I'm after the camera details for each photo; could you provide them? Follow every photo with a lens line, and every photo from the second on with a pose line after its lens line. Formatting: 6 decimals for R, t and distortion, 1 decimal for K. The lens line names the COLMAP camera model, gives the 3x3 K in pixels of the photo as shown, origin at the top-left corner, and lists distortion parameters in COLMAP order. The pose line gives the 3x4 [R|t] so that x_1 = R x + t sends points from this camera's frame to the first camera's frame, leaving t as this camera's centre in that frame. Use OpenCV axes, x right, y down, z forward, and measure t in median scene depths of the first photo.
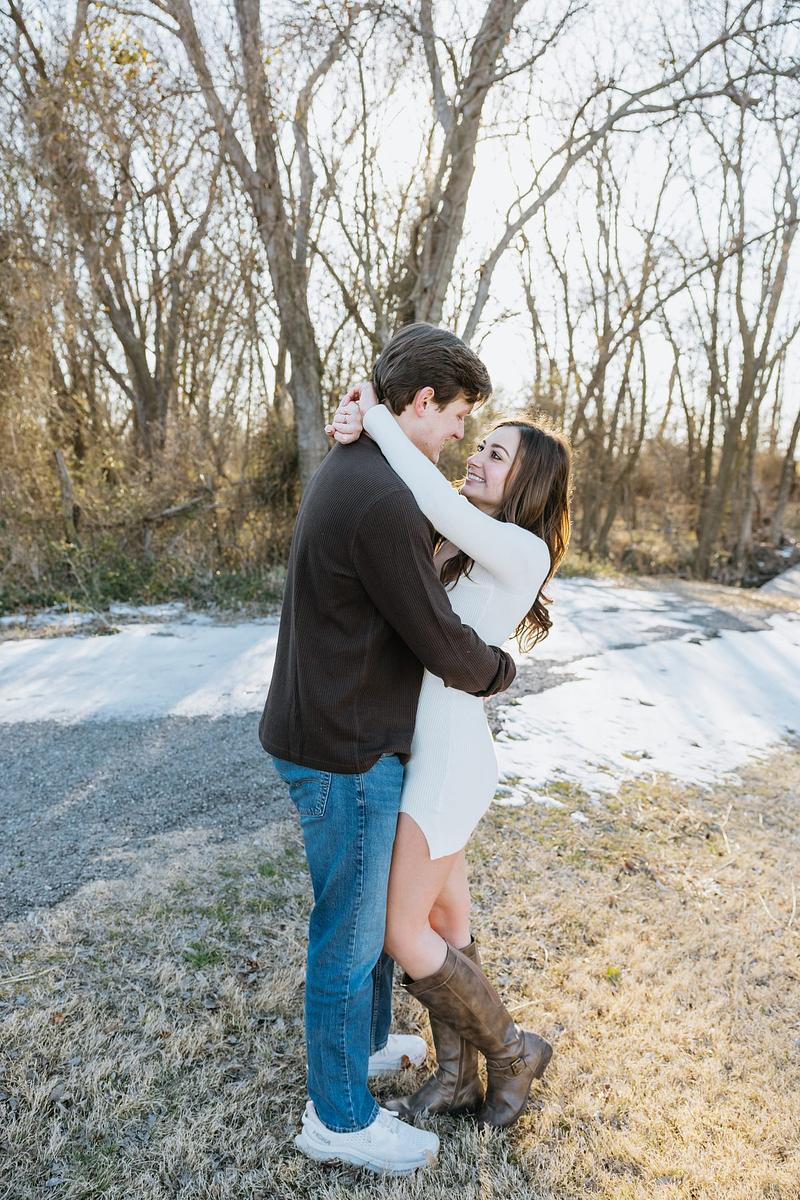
lens RADIAL K [[966.0, 0, 400.0], [0, 966.0, 600.0], [0, 0, 1]] dist [-0.005975, 0.010709]
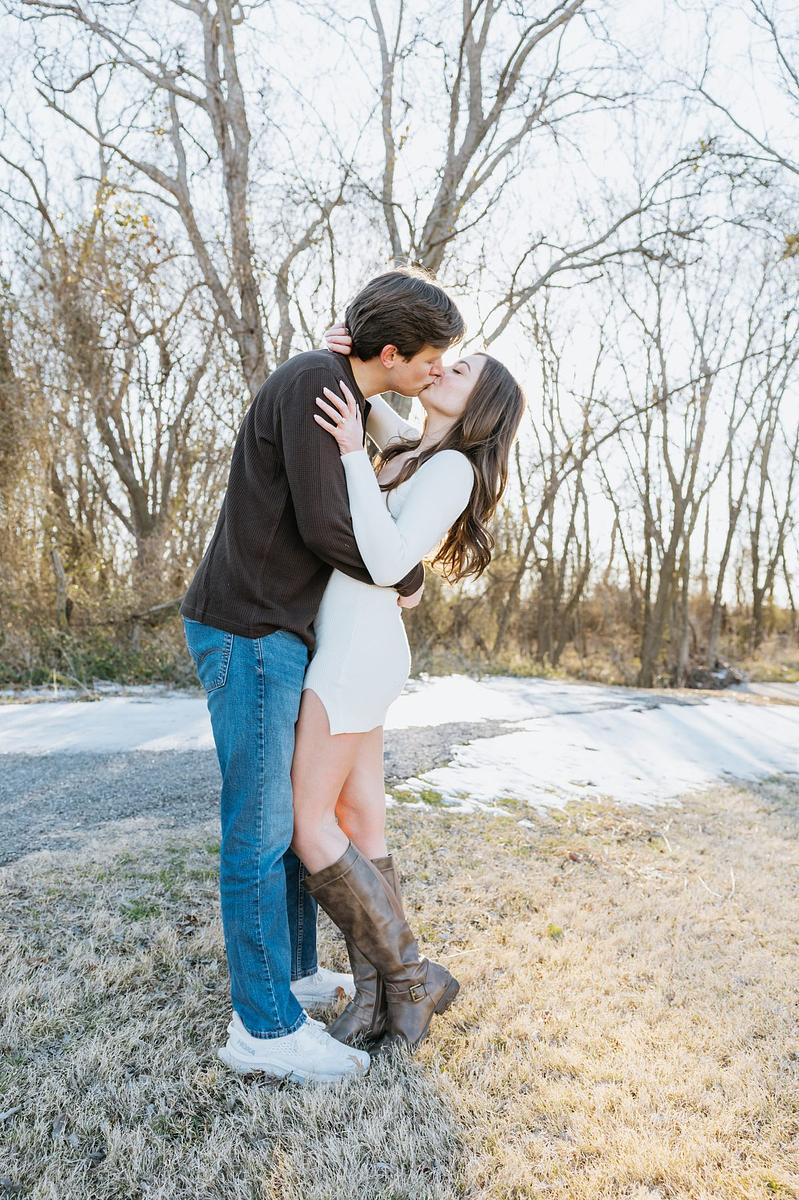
lens RADIAL K [[871.6, 0, 399.5], [0, 871.6, 600.0], [0, 0, 1]] dist [-0.002776, 0.003730]
pose [[0.999607, -0.006405, 0.027275, 0.020250], [0.010415, 0.988702, -0.149534, 0.099658], [-0.026009, 0.149760, 0.988380, 0.032598]]
